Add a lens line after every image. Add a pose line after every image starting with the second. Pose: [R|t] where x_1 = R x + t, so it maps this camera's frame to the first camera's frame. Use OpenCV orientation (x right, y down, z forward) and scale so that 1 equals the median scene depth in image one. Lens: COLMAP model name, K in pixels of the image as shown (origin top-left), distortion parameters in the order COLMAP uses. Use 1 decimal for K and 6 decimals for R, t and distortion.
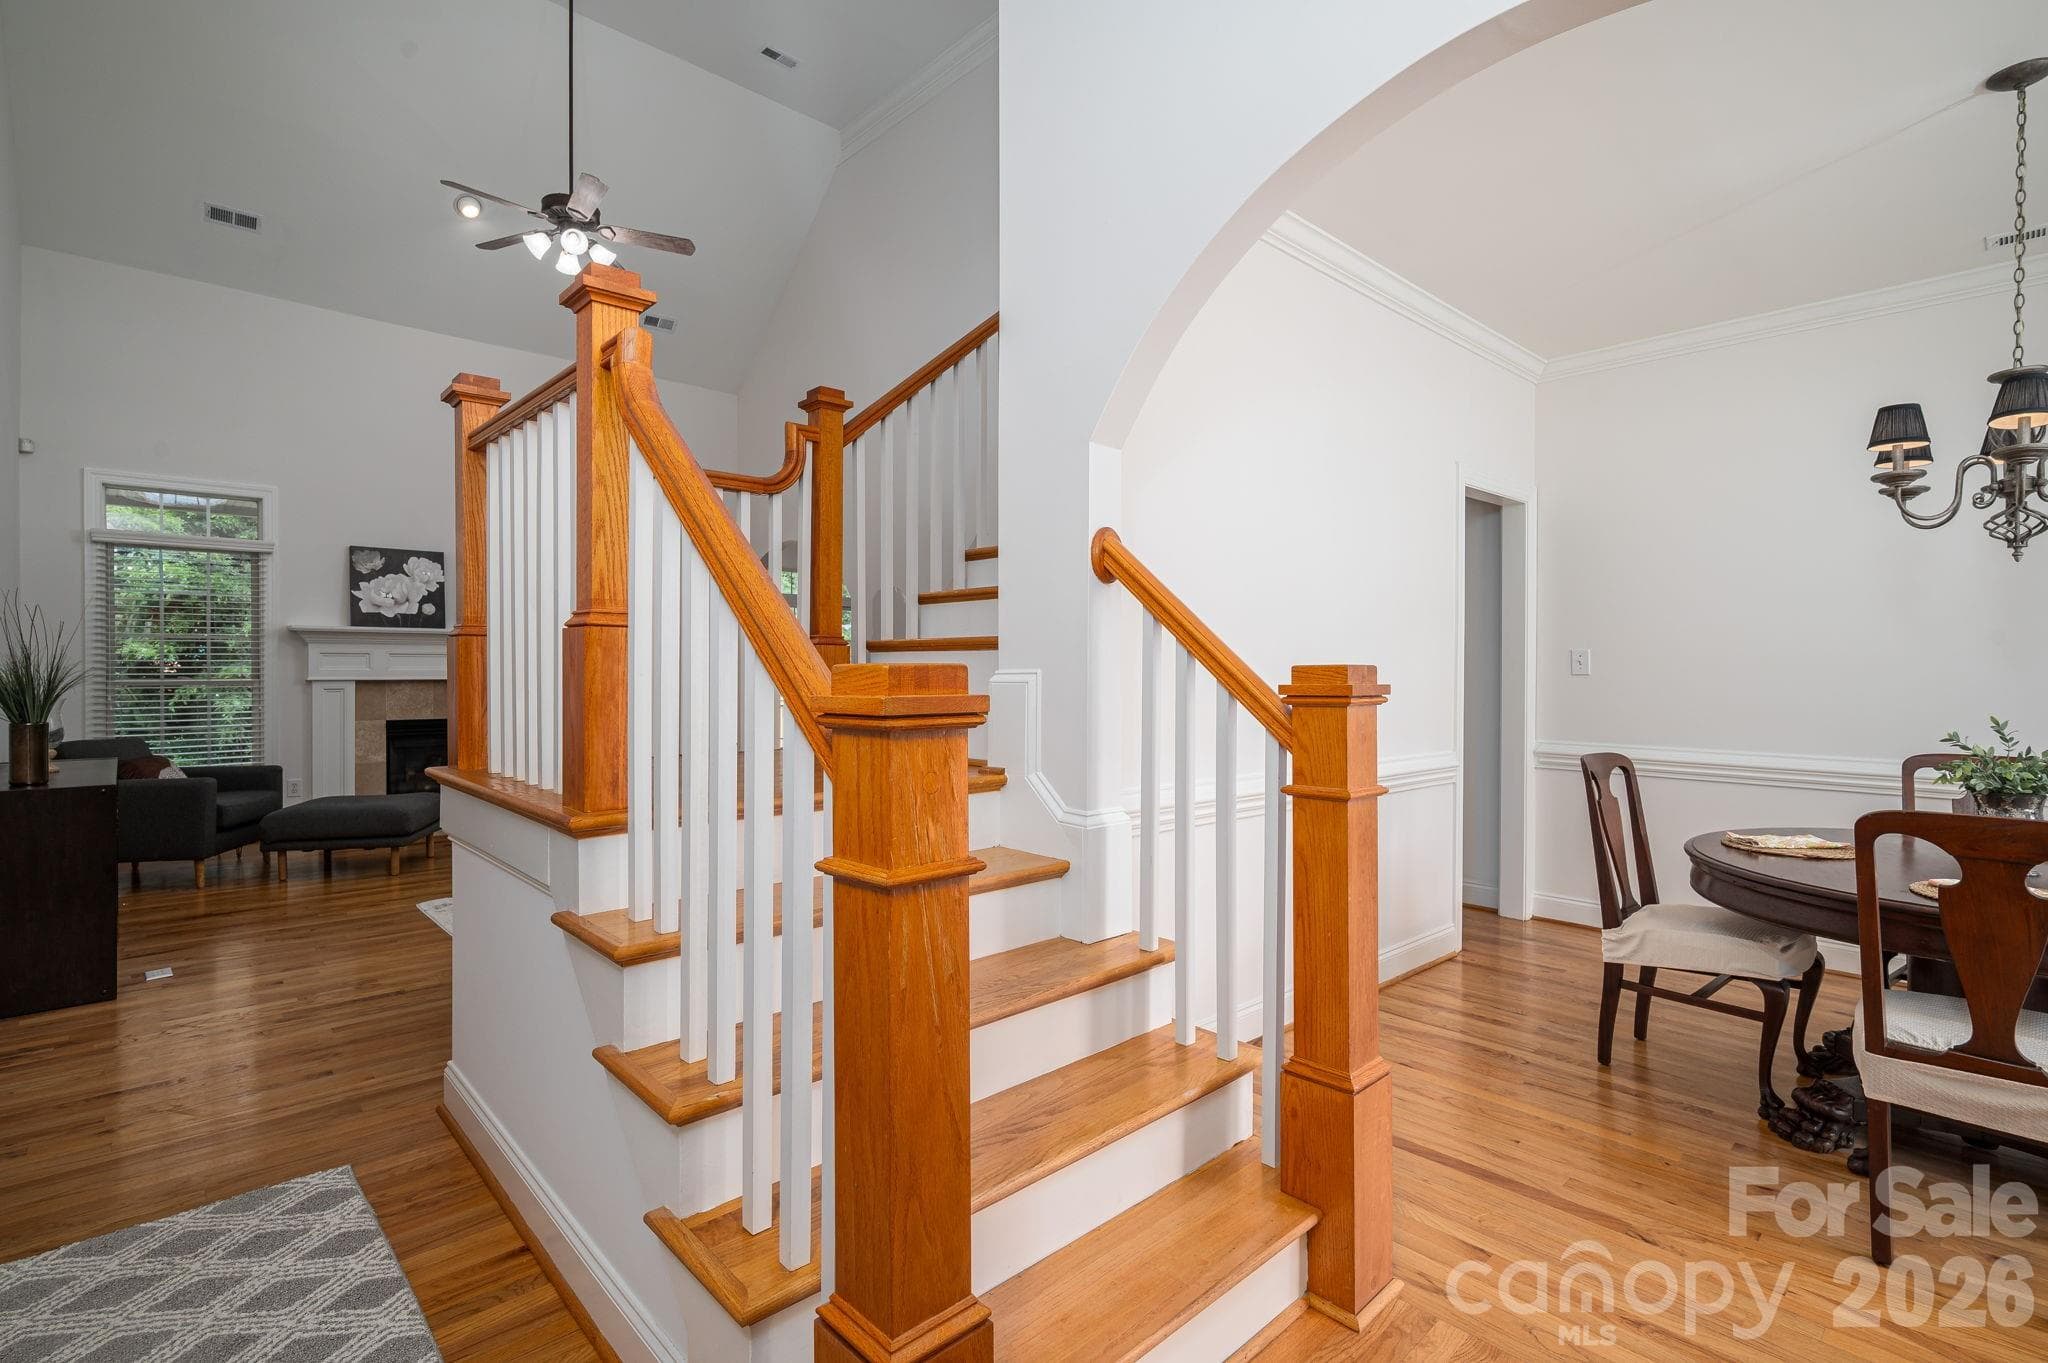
lens RADIAL K [[957.8, 0, 1022.2], [0, 957.8, 675.6], [0, 0, 1]] dist [-0.000396, -0.000268]
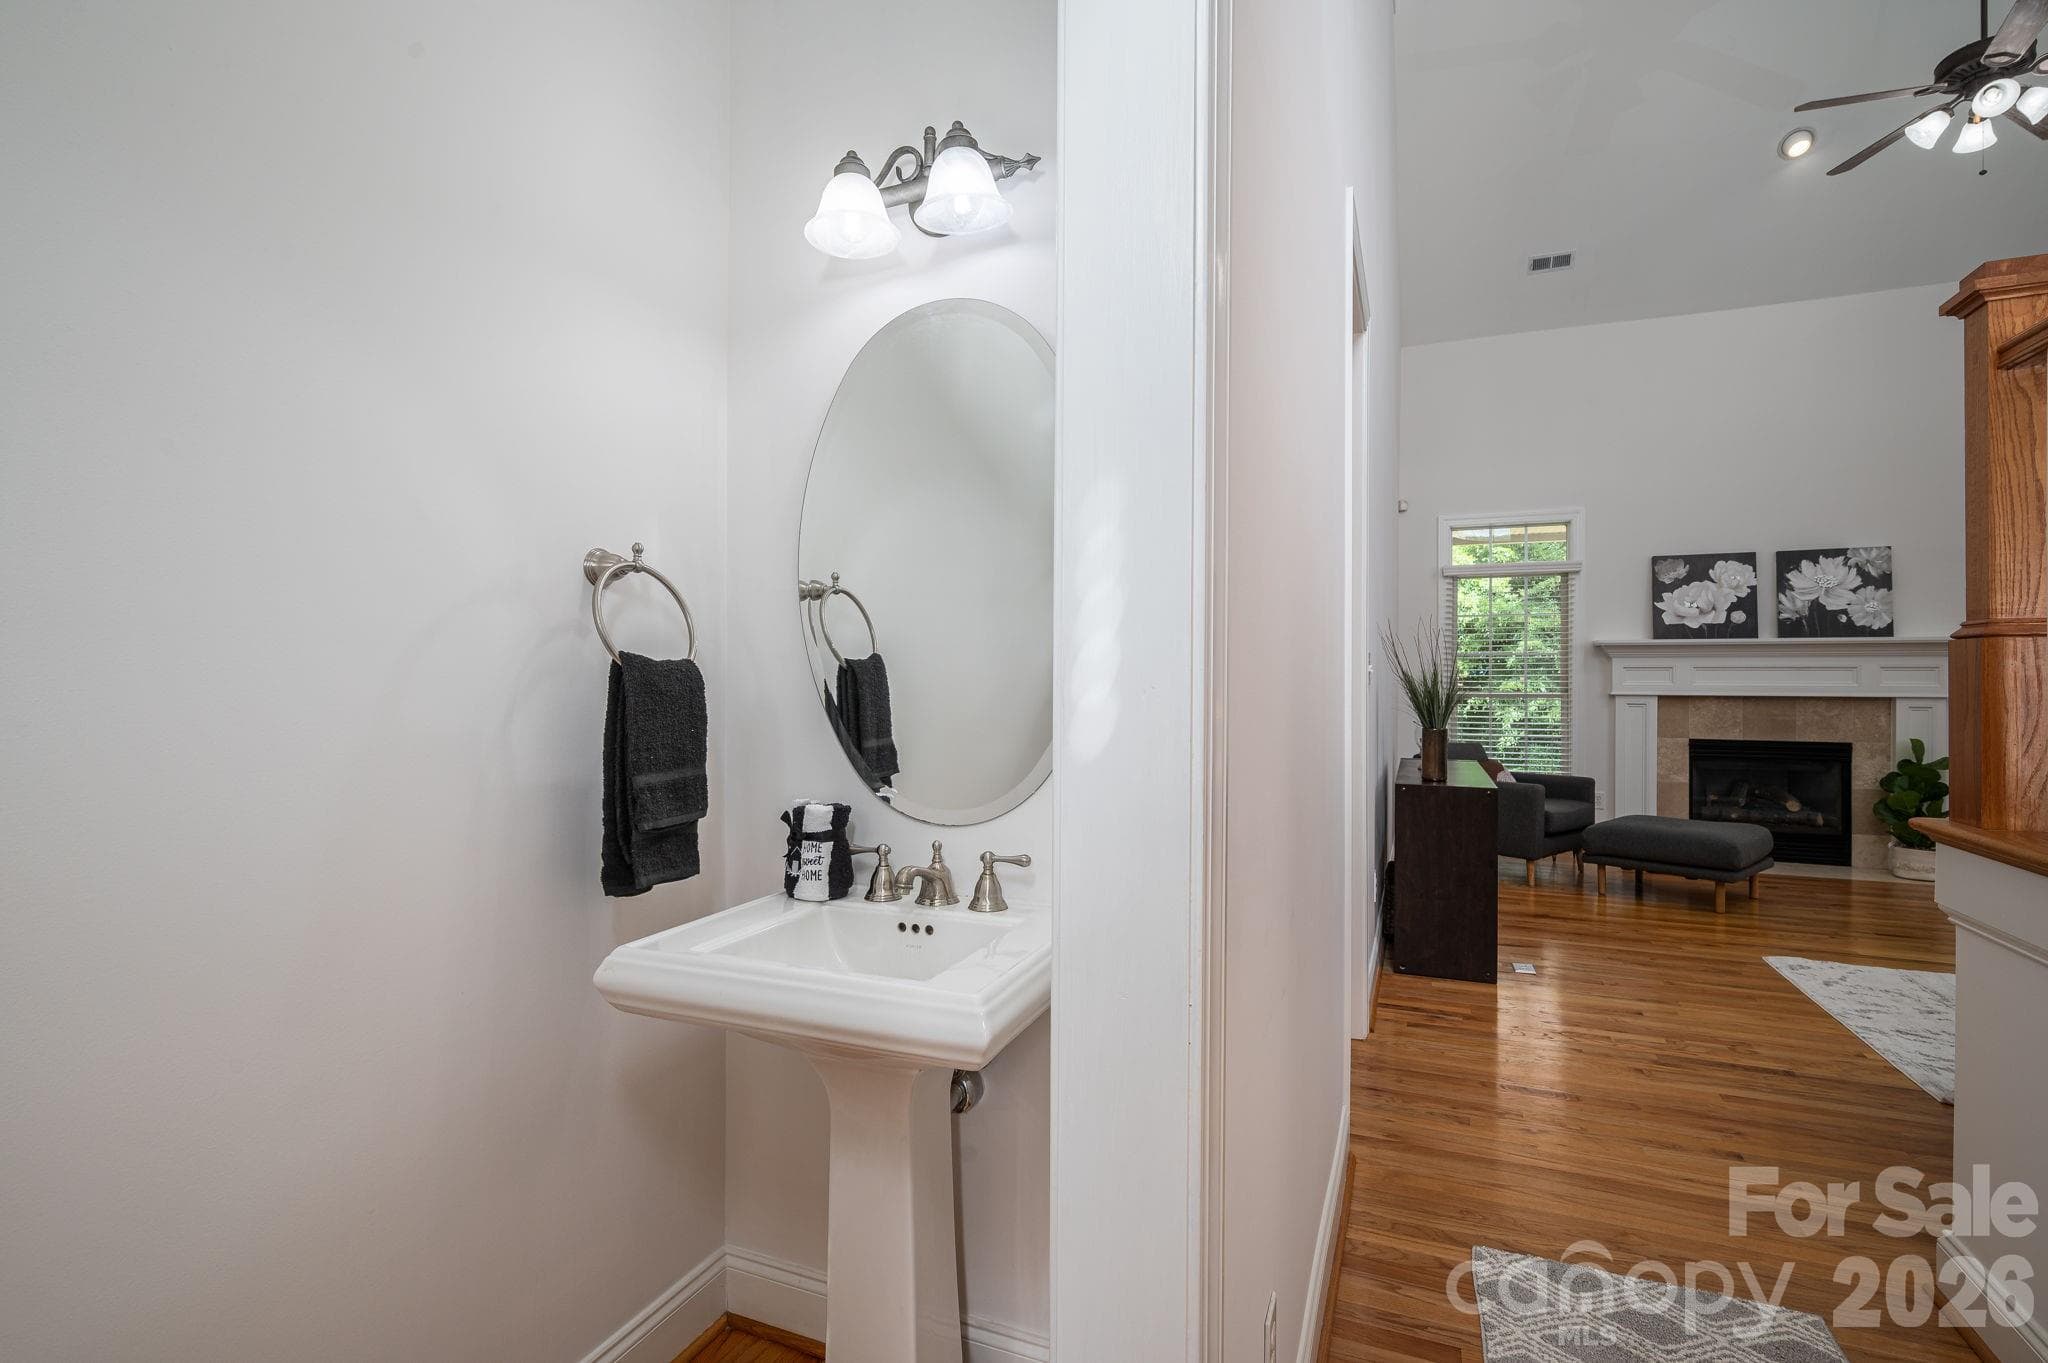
lens RADIAL K [[957.8, 0, 1022.2], [0, 957.8, 675.6], [0, 0, 1]] dist [-0.000396, -0.000268]
pose [[0.410102, -0.003708, -0.912032, -0.084004], [-0.009808, 0.999916, -0.008476, -0.000605], [0.911987, 0.012421, 0.410031, 0.024421]]
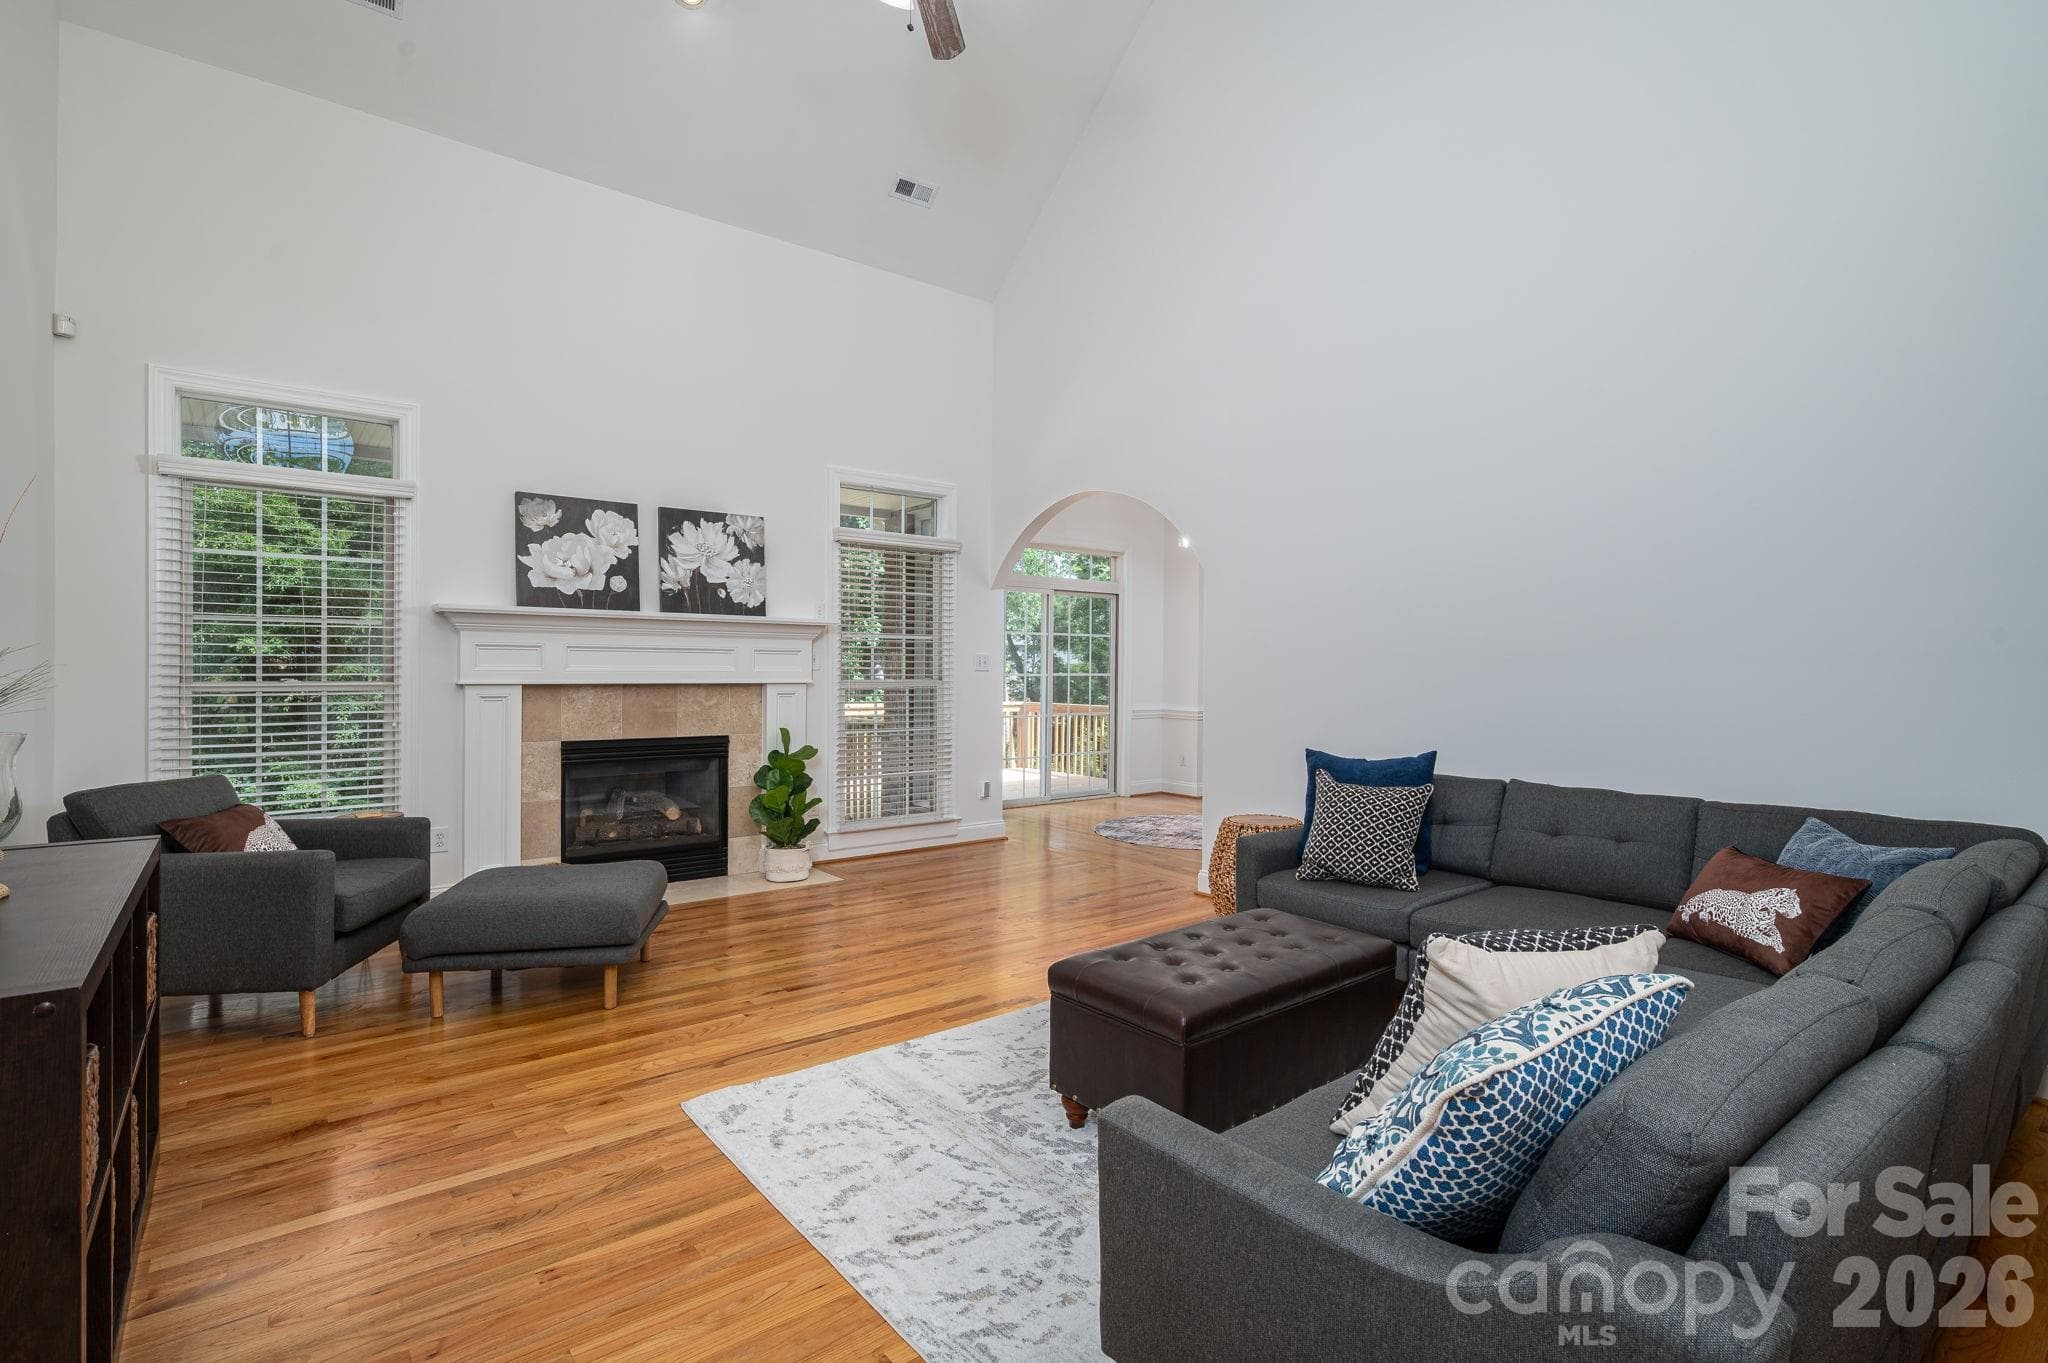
lens RADIAL K [[957.8, 0, 1022.2], [0, 957.8, 675.6], [0, 0, 1]] dist [-0.000396, -0.000268]
pose [[0.997080, 0.008614, -0.075877, -0.289410], [-0.008440, 0.999961, 0.002620, -0.006436], [0.075896, -0.001972, 0.997114, 0.342544]]
